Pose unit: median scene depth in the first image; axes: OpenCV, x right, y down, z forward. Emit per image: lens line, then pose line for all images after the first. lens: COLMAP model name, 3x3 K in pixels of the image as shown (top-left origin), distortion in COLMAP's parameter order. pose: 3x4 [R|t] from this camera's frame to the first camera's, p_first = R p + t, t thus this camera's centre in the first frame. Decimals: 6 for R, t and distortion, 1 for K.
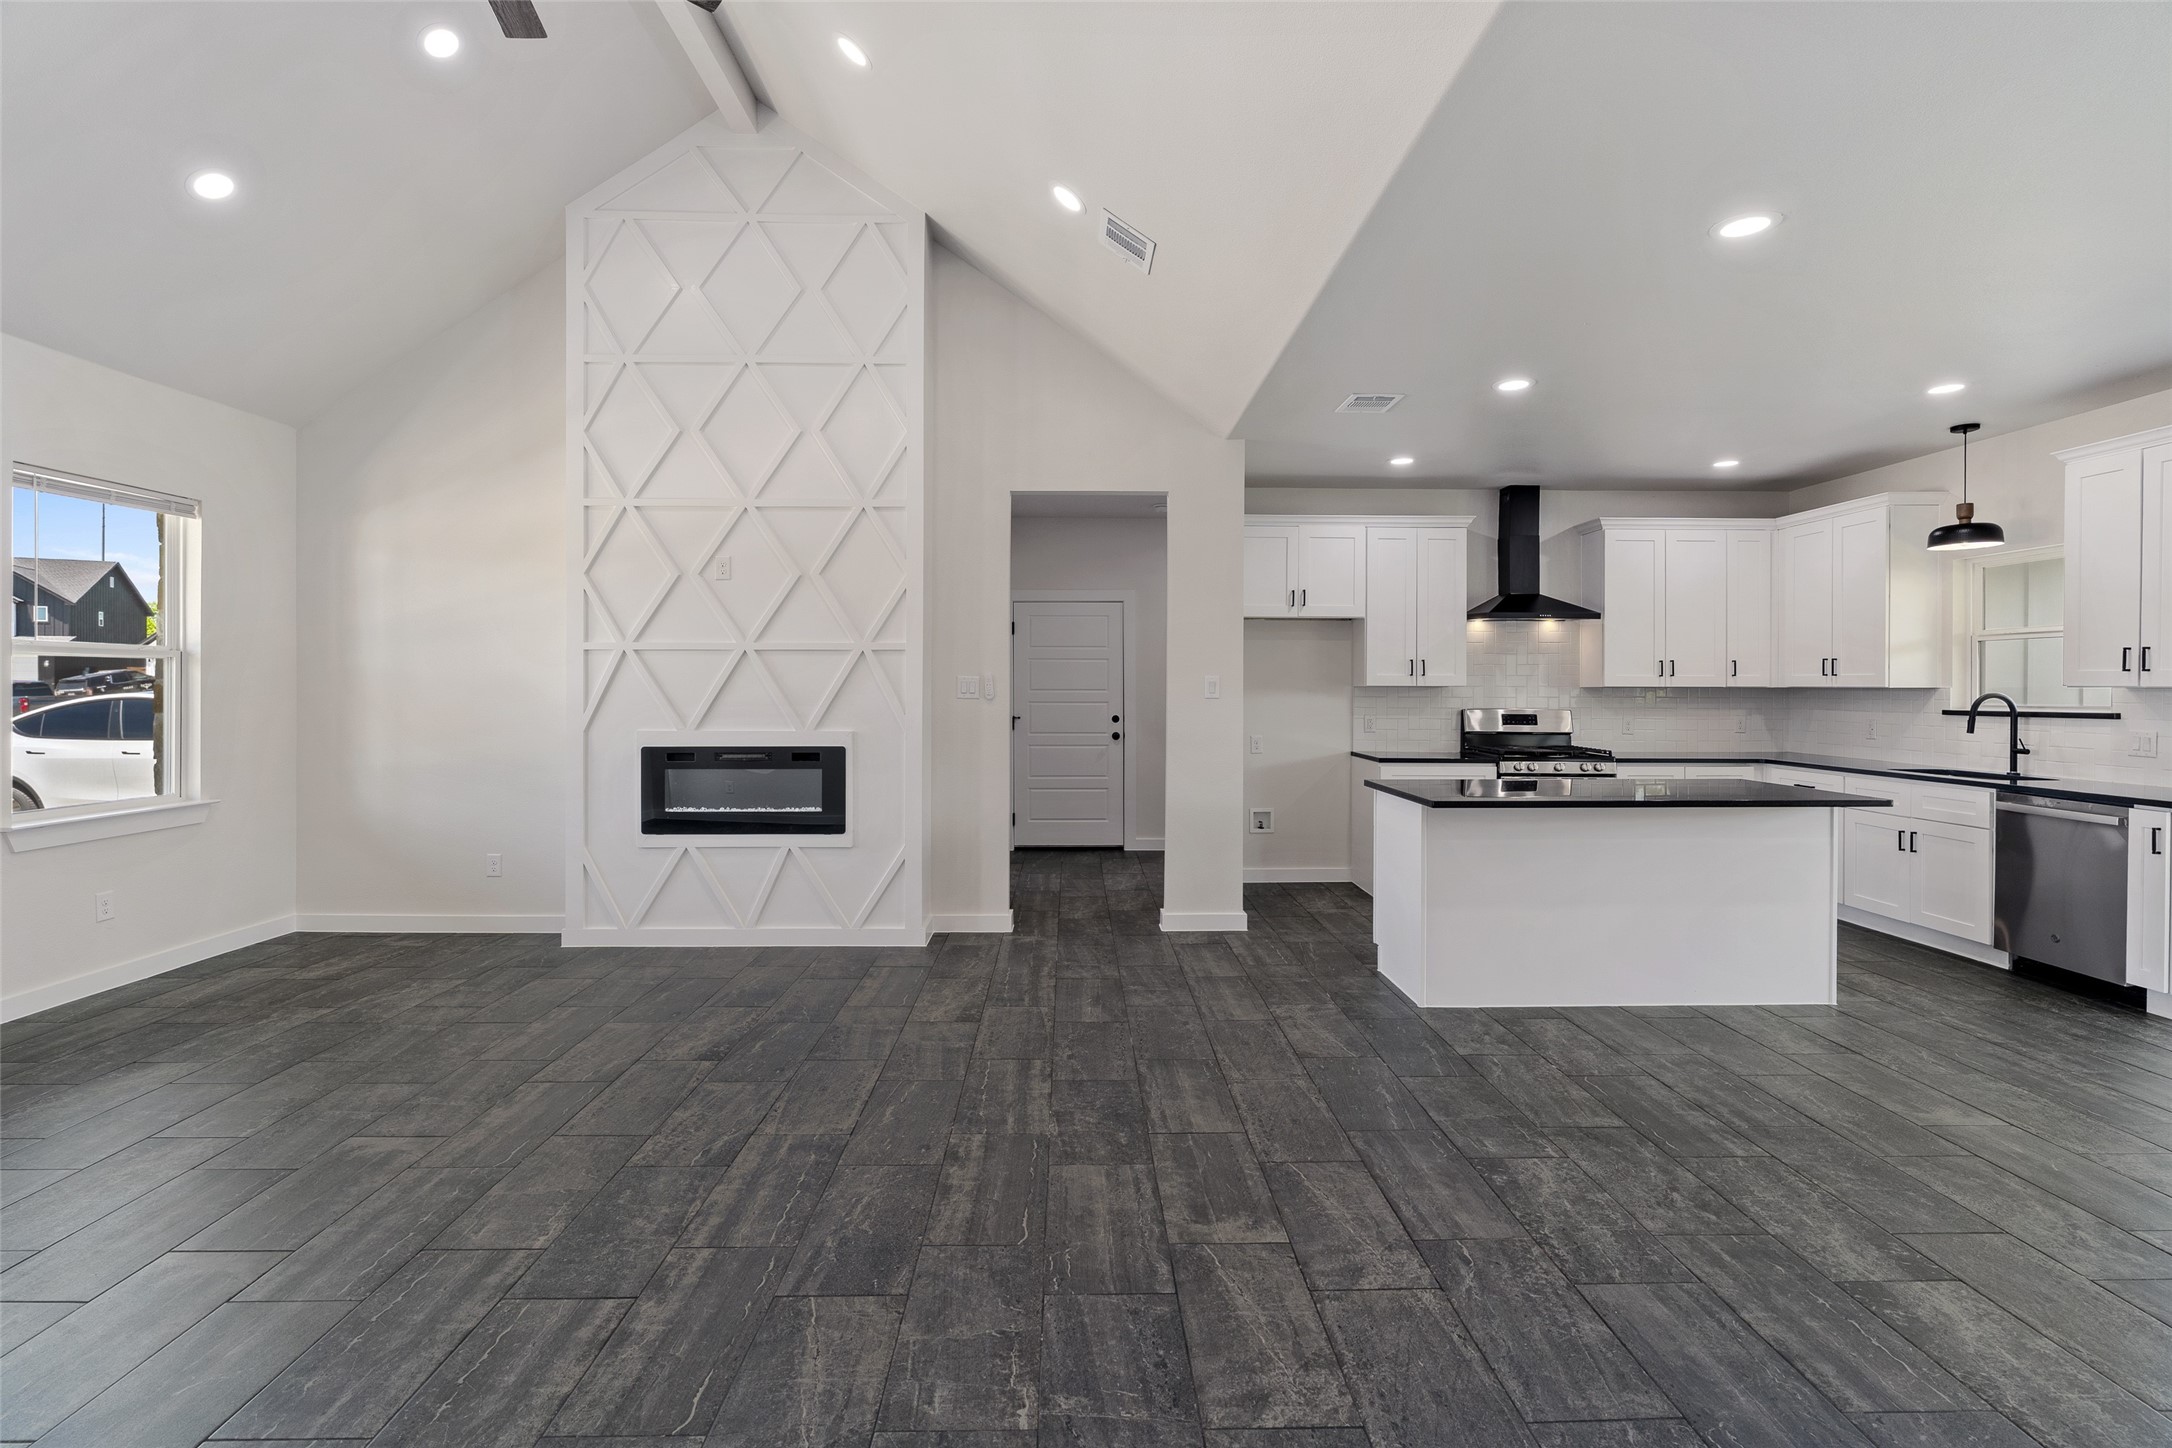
lens RADIAL K [[1000.0, 0, 1082.8], [0, 1000.0, 691.1], [0, 0, 1]] dist [-0.003745, 0.002049]
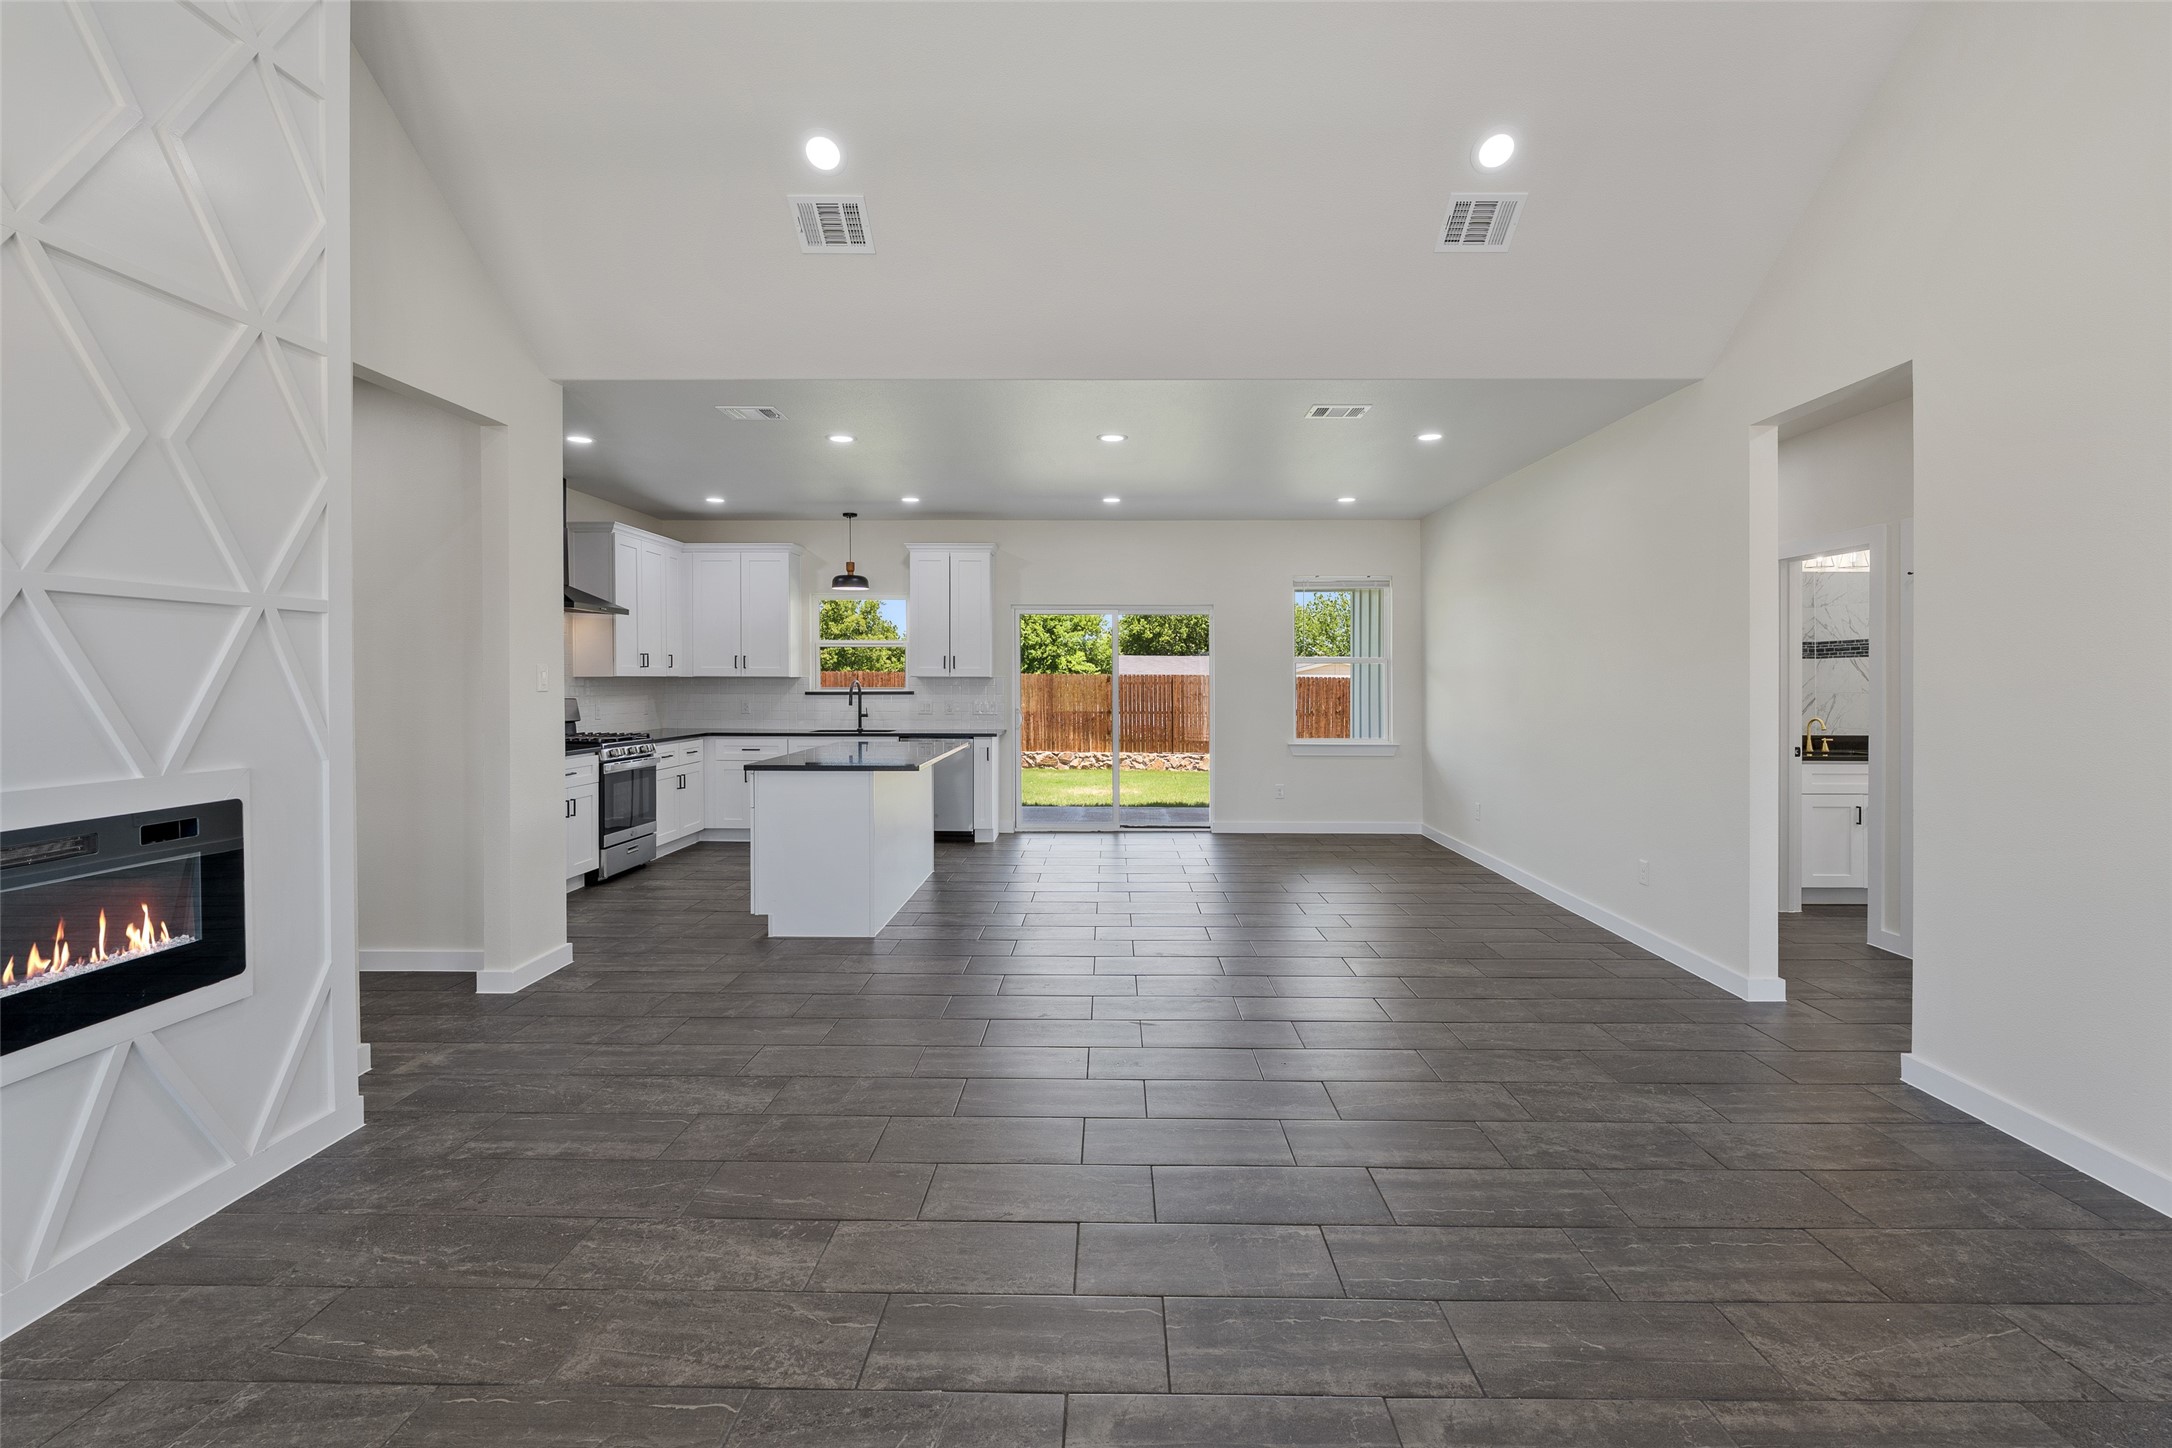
lens RADIAL K [[1000.0, 0, 1106.4], [0, 1000.0, 694.8], [0, 0, 1]] dist [-0.003745, 0.002049]
pose [[0.023510, -0.019153, 0.999540, -0.730076], [-0.000688, 0.999816, 0.019174, -0.006706], [-0.999723, -0.001139, 0.023492, 0.556051]]
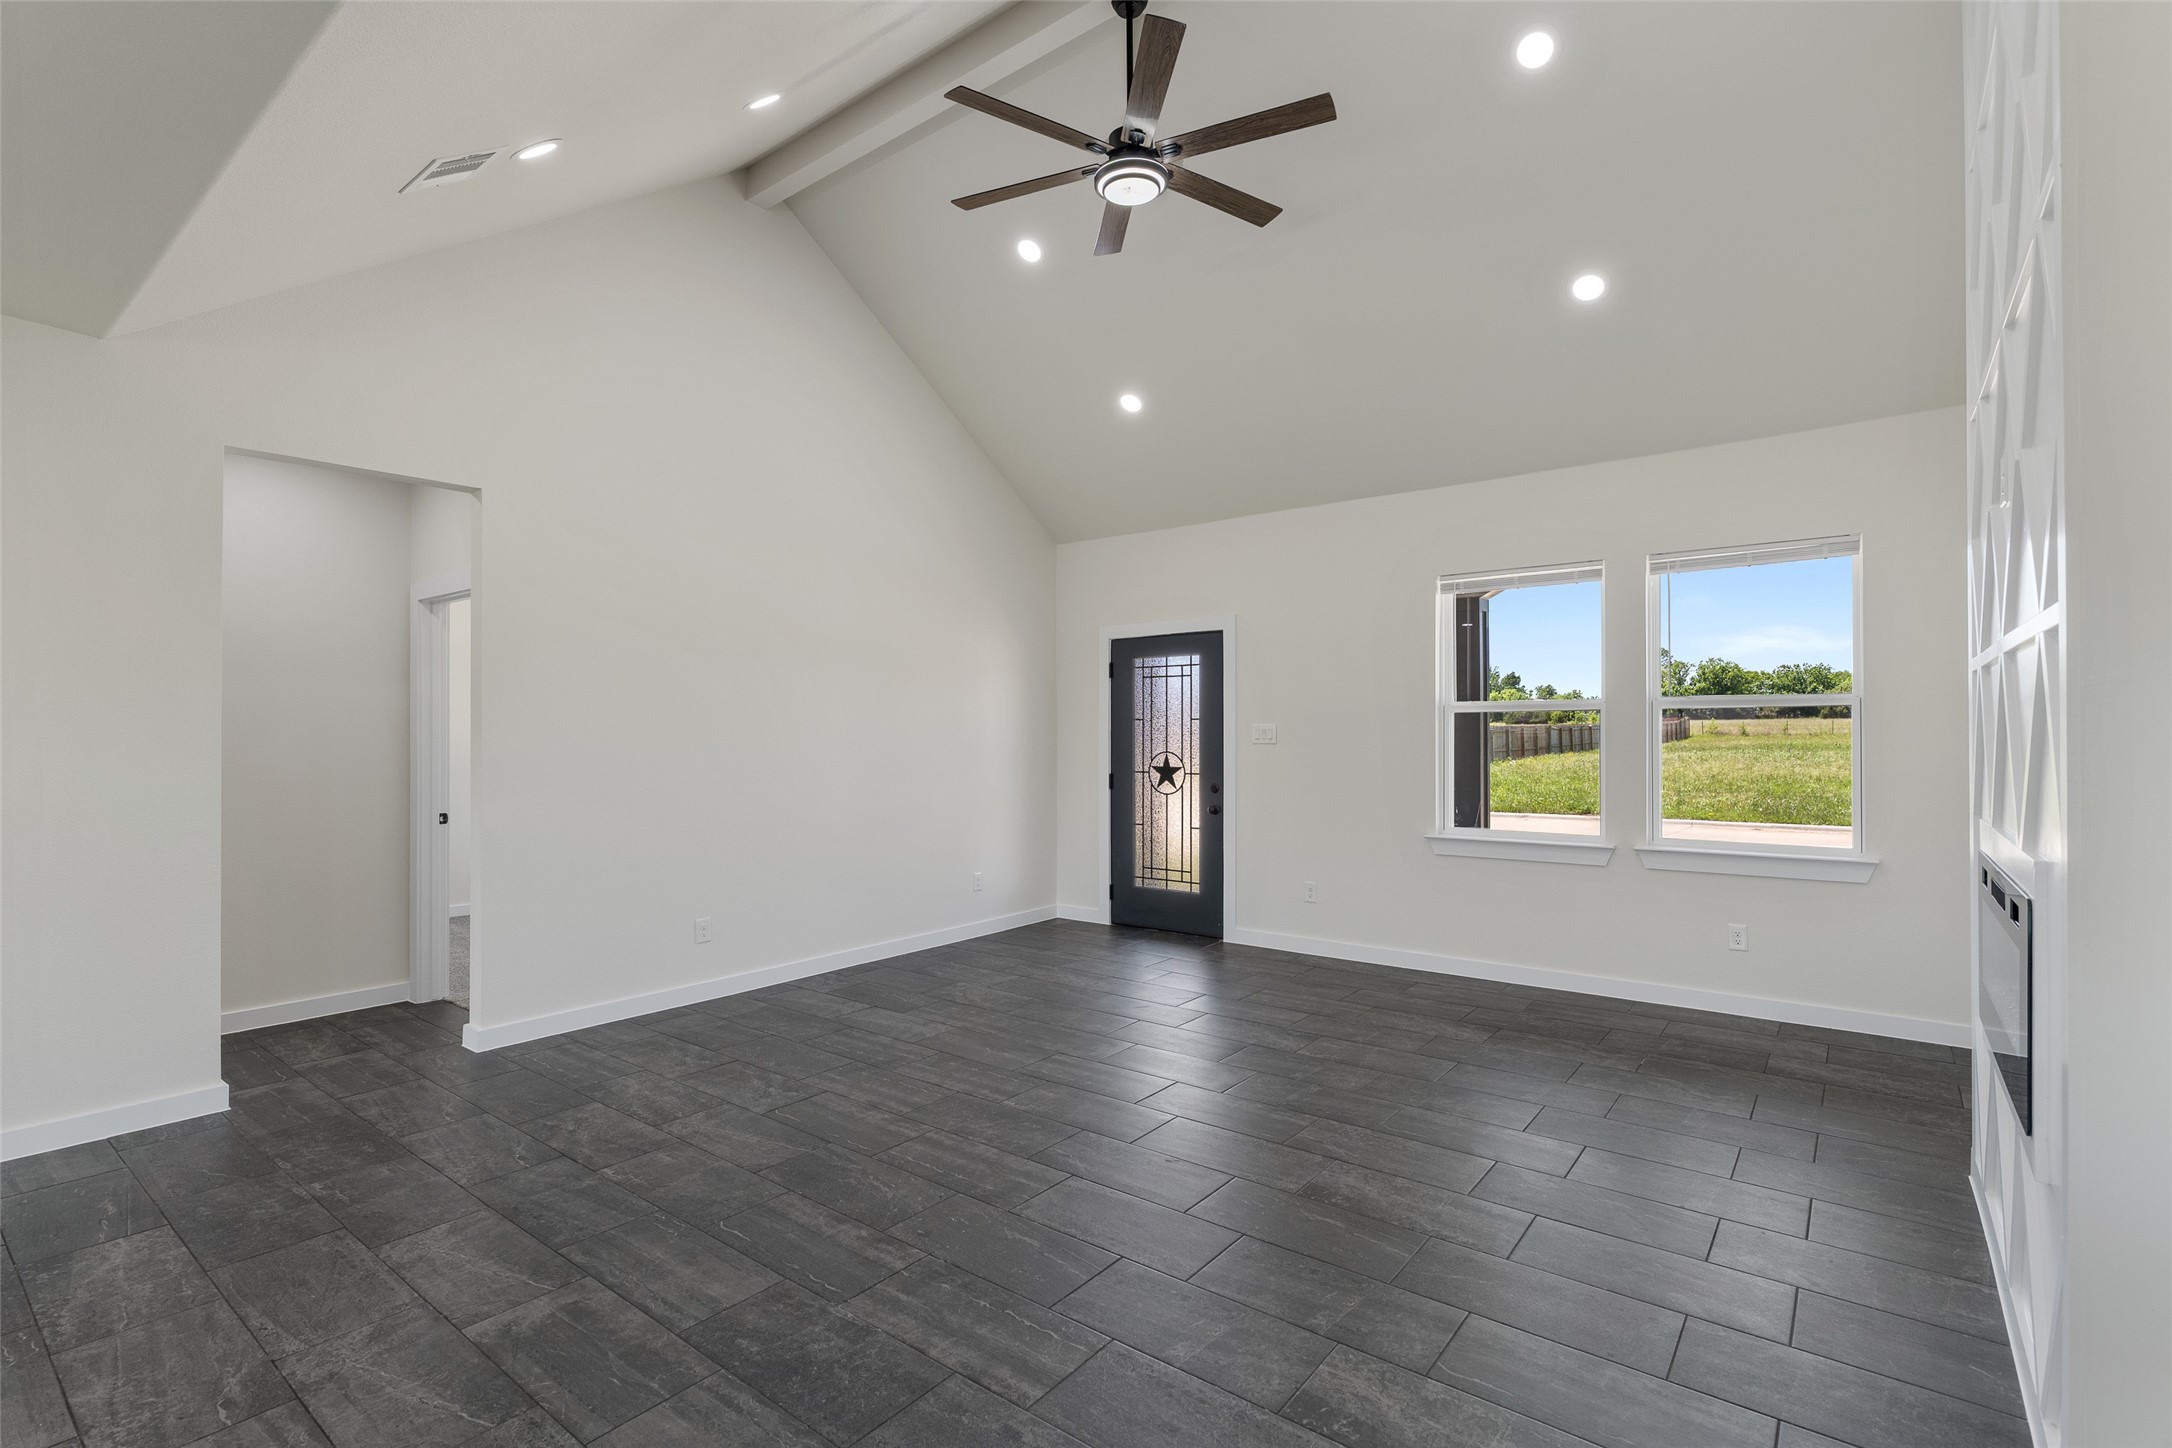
lens RADIAL K [[1000.0, 0, 1089.2], [0, 1000.0, 720.5], [0, 0, 1]] dist [-0.003745, 0.002049]
pose [[-0.629756, -0.010654, -0.776720, 0.268771], [-0.000520, 0.999911, -0.013294, -0.005723], [0.776793, -0.007968, -0.629706, 0.968479]]
